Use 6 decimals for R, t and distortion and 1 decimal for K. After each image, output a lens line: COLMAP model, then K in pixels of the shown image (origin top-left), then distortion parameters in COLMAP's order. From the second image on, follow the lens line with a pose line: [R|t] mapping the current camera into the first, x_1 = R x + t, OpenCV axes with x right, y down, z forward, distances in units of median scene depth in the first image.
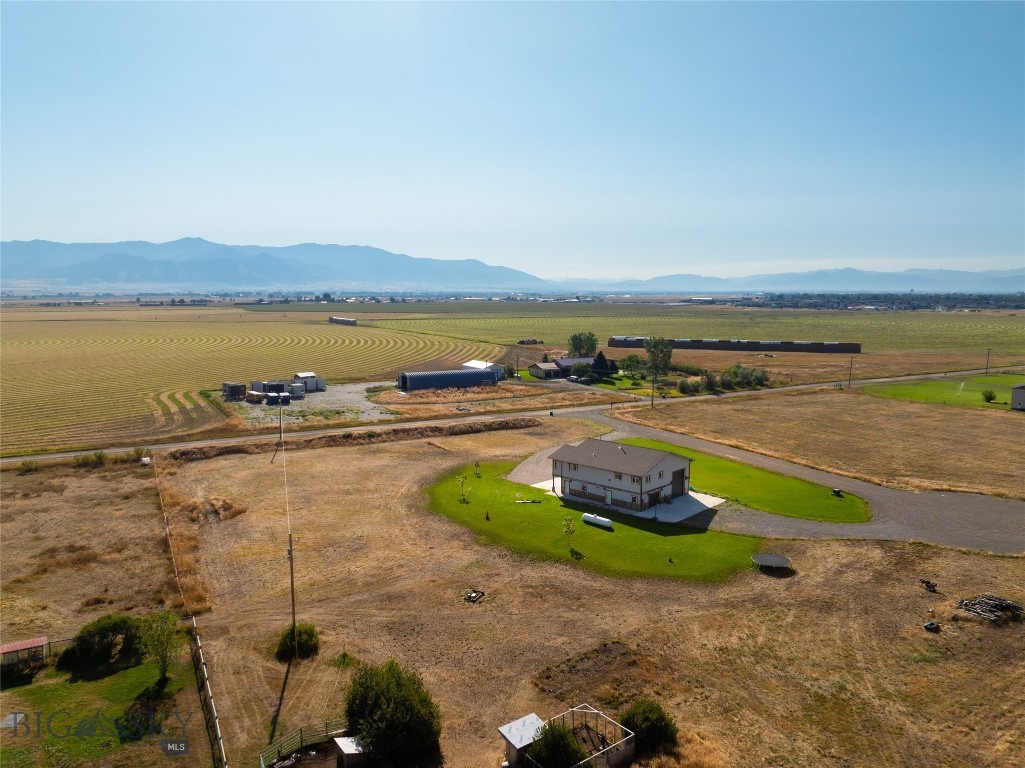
lens RADIAL K [[730.8, 0, 512.5], [0, 730.8, 384.0], [0, 0, 1]] dist [-0.041360, -0.002082]
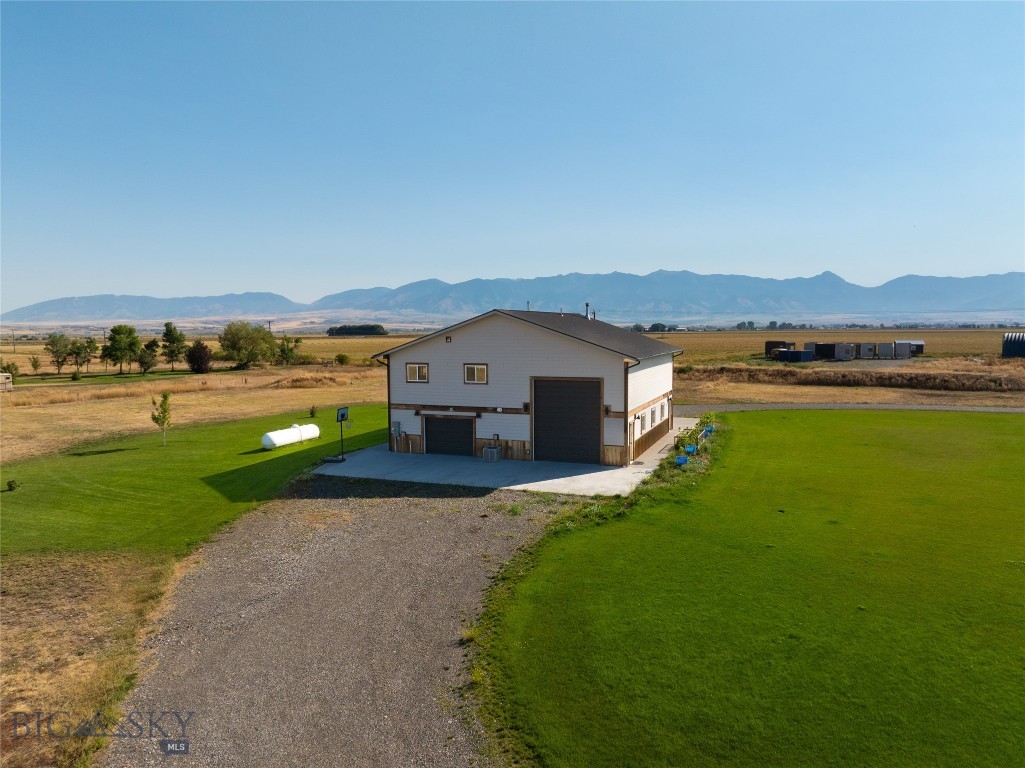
lens RADIAL K [[723.1, 0, 512.5], [0, 723.1, 384.0], [0, 0, 1]] dist [-0.038537, -0.004228]
pose [[0.375326, 0.064654, -0.924635, 0.565440], [-0.104080, 0.994195, 0.027270, 0.123976], [0.921031, 0.086001, 0.379876, 0.927160]]
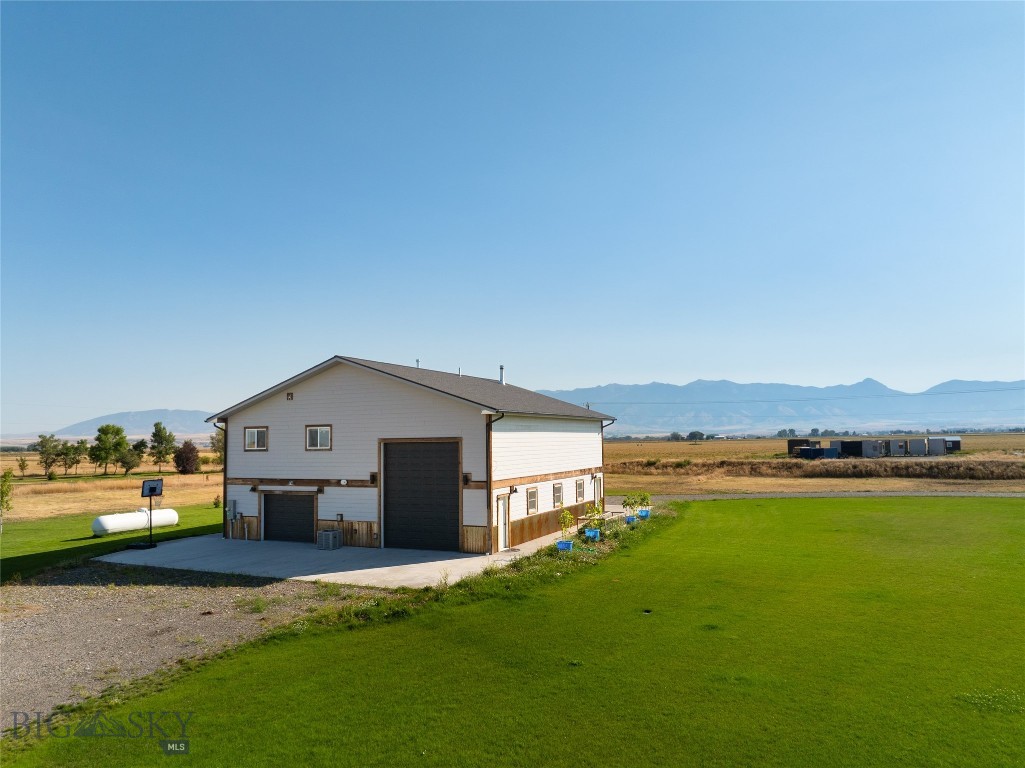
lens RADIAL K [[718.6, 0, 512.5], [0, 718.6, 384.0], [0, 0, 1]] dist [-0.040436, -0.000716]
pose [[0.323235, -0.082635, -0.942704, 0.521301], [-0.097751, 0.987936, -0.120117, 0.136615], [0.941257, 0.130976, 0.311258, 1.030835]]
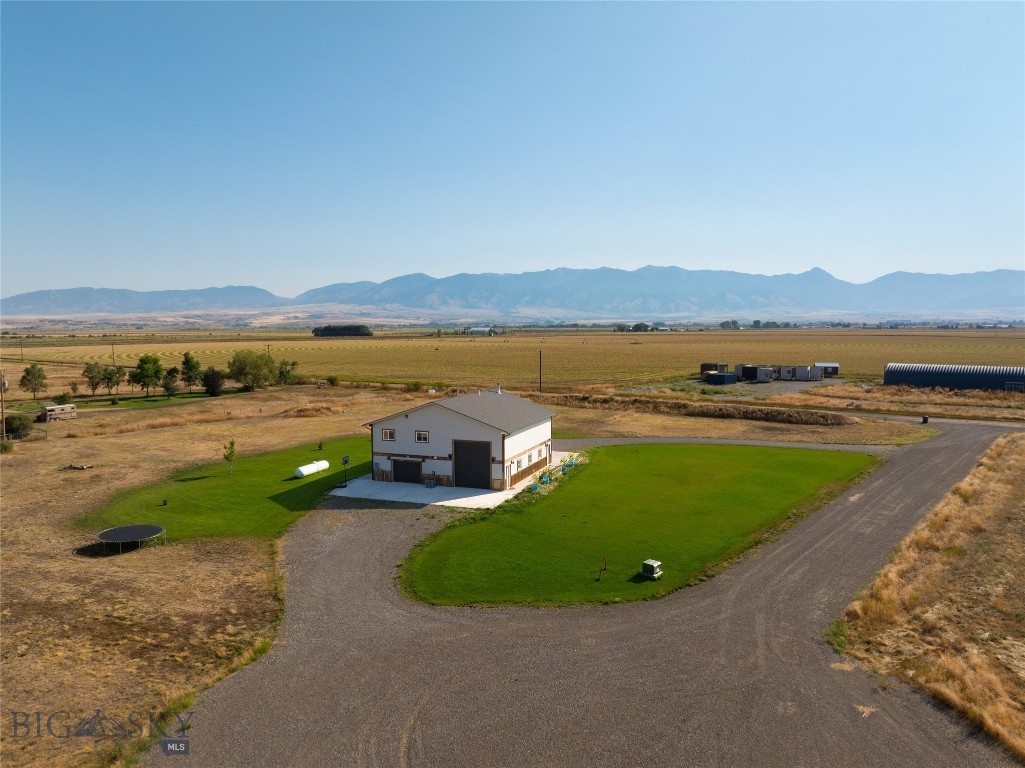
lens RADIAL K [[730.8, 0, 512.5], [0, 730.8, 384.0], [0, 0, 1]] dist [-0.041360, -0.002082]
pose [[0.392163, 0.070290, -0.917206, 0.844559], [-0.107265, 0.993769, 0.030294, 0.055177], [0.913620, 0.086504, 0.397259, 0.860126]]
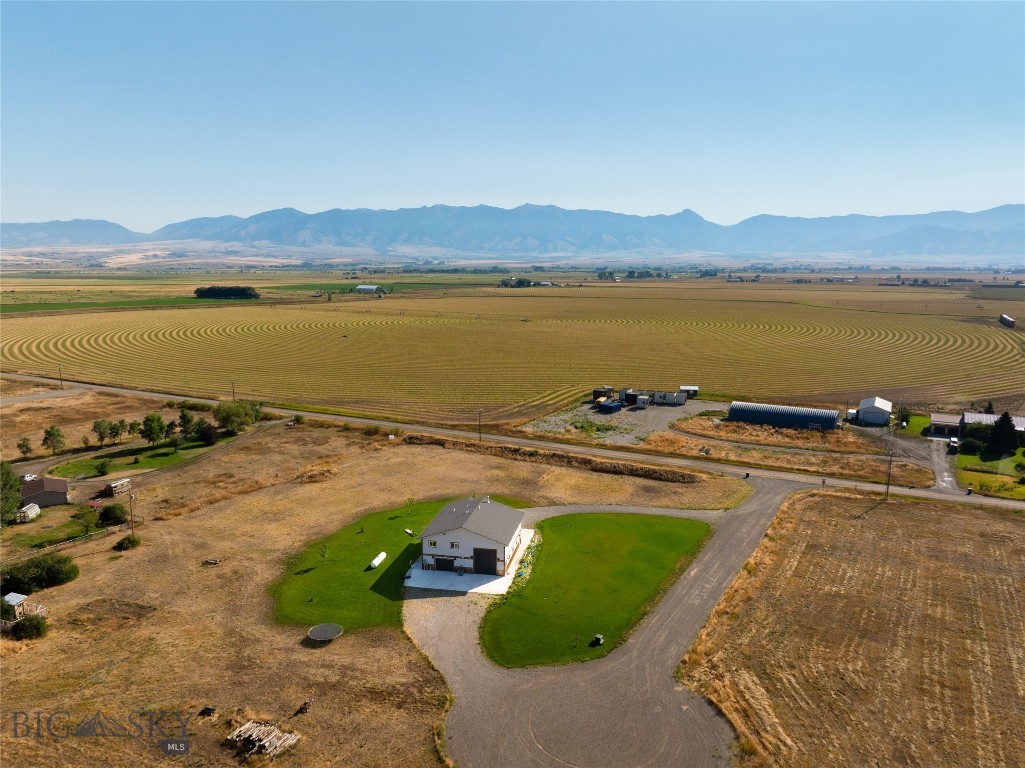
lens RADIAL K [[730.8, 0, 512.5], [0, 730.8, 384.0], [0, 0, 1]] dist [-0.041360, -0.002082]
pose [[0.536978, 0.133753, -0.832925, 1.159934], [-0.102913, 0.990363, 0.092687, -0.226987], [0.837295, 0.035948, 0.545568, 0.506833]]
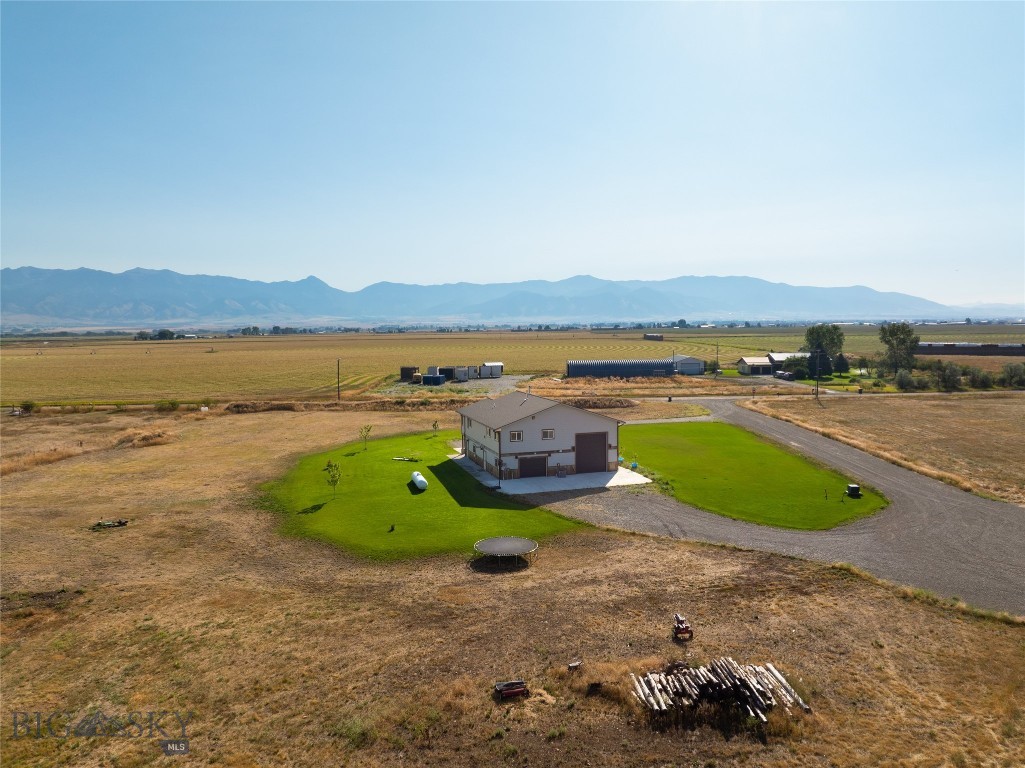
lens RADIAL K [[718.6, 0, 512.5], [0, 718.6, 384.0], [0, 0, 1]] dist [-0.040436, -0.000716]
pose [[0.874359, 0.025996, -0.484583, 0.536707], [-0.045476, 0.998559, -0.028487, 0.102126], [0.483144, 0.046944, 0.874281, 0.390162]]
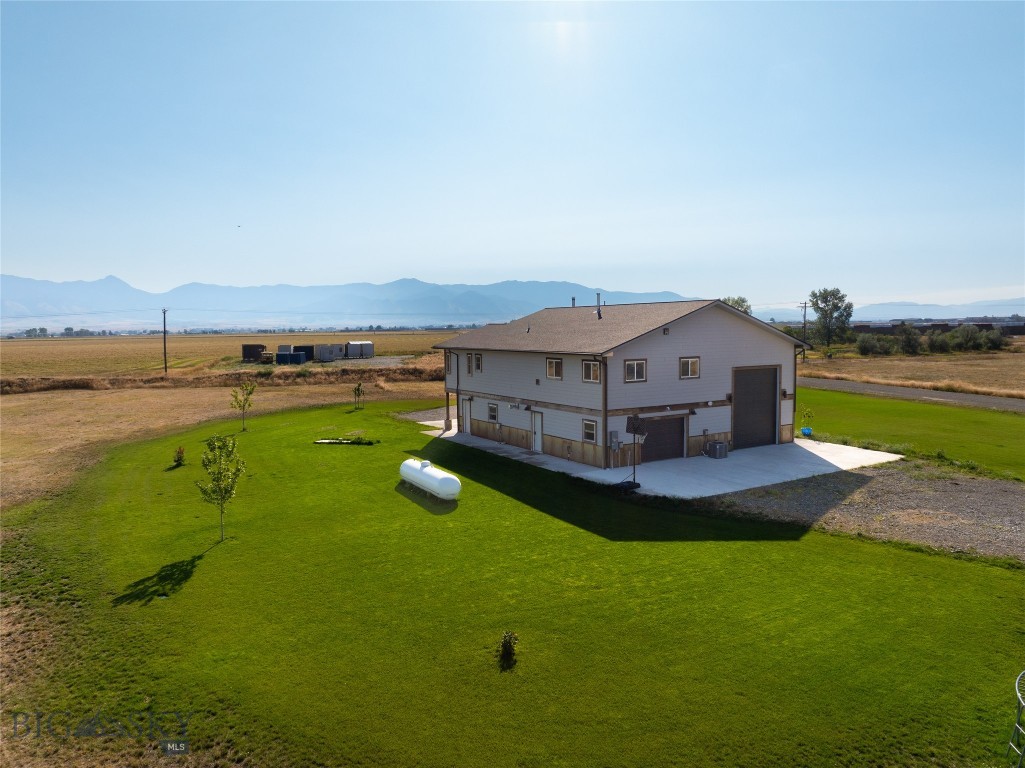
lens RADIAL K [[718.6, 0, 512.5], [0, 718.6, 384.0], [0, 0, 1]] dist [-0.040436, -0.000716]
pose [[0.964789, 0.006160, -0.262952, 0.223231], [-0.017419, 0.999027, -0.040509, 0.154050], [0.262447, 0.043663, 0.963958, 0.696325]]
